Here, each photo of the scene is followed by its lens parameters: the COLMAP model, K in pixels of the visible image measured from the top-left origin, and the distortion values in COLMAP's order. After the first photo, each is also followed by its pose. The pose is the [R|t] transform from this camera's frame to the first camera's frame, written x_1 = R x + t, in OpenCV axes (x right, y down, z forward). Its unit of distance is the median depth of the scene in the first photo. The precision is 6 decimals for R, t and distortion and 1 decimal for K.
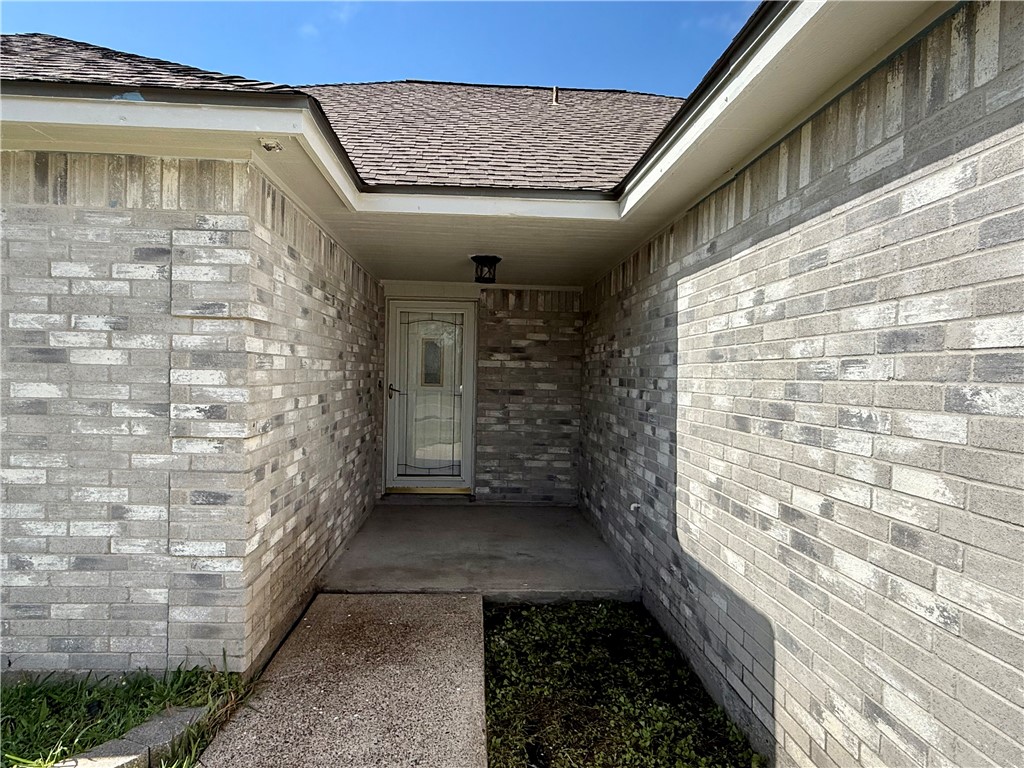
lens RADIAL K [[600.7, 0, 512.0], [0, 600.7, 384.0], [0, 0, 1]] dist [-0.001150, -0.000305]
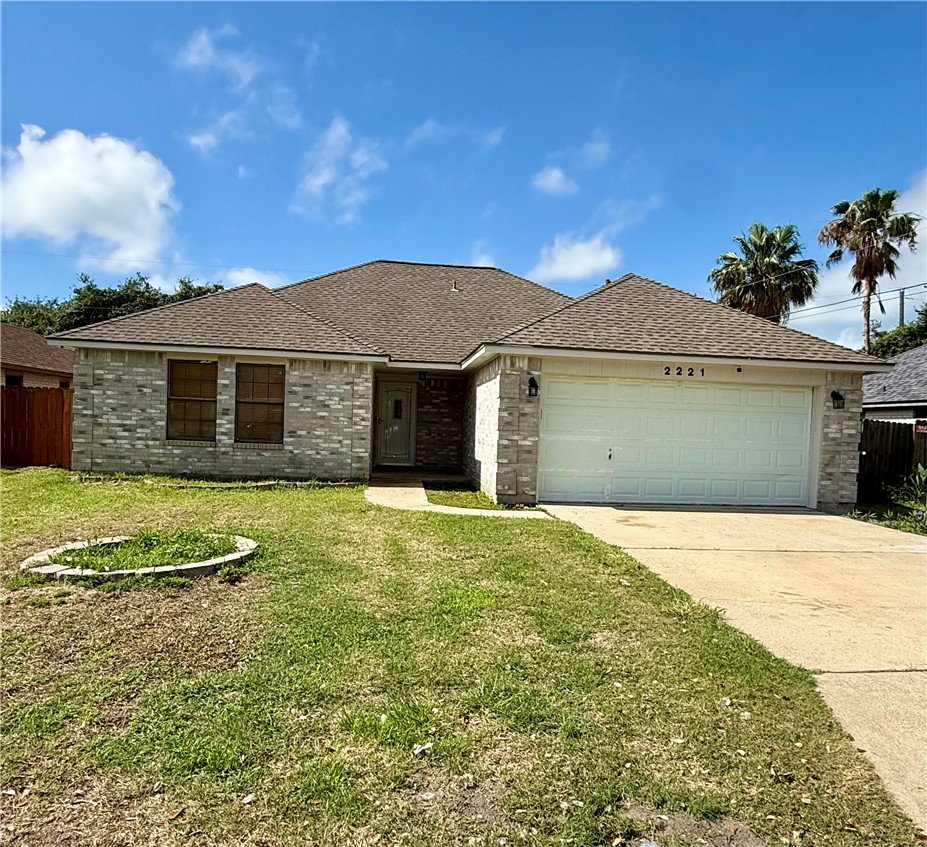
lens RADIAL K [[602.0, 0, 467.6], [0, 602.0, 448.4], [0, 0, 1]] dist [-0.001193, -0.001053]
pose [[0.998778, 0.012050, 0.047929, 0.067450], [-0.013377, 0.999533, 0.027464, 0.128709], [-0.047576, -0.028072, 0.998473, -3.460249]]
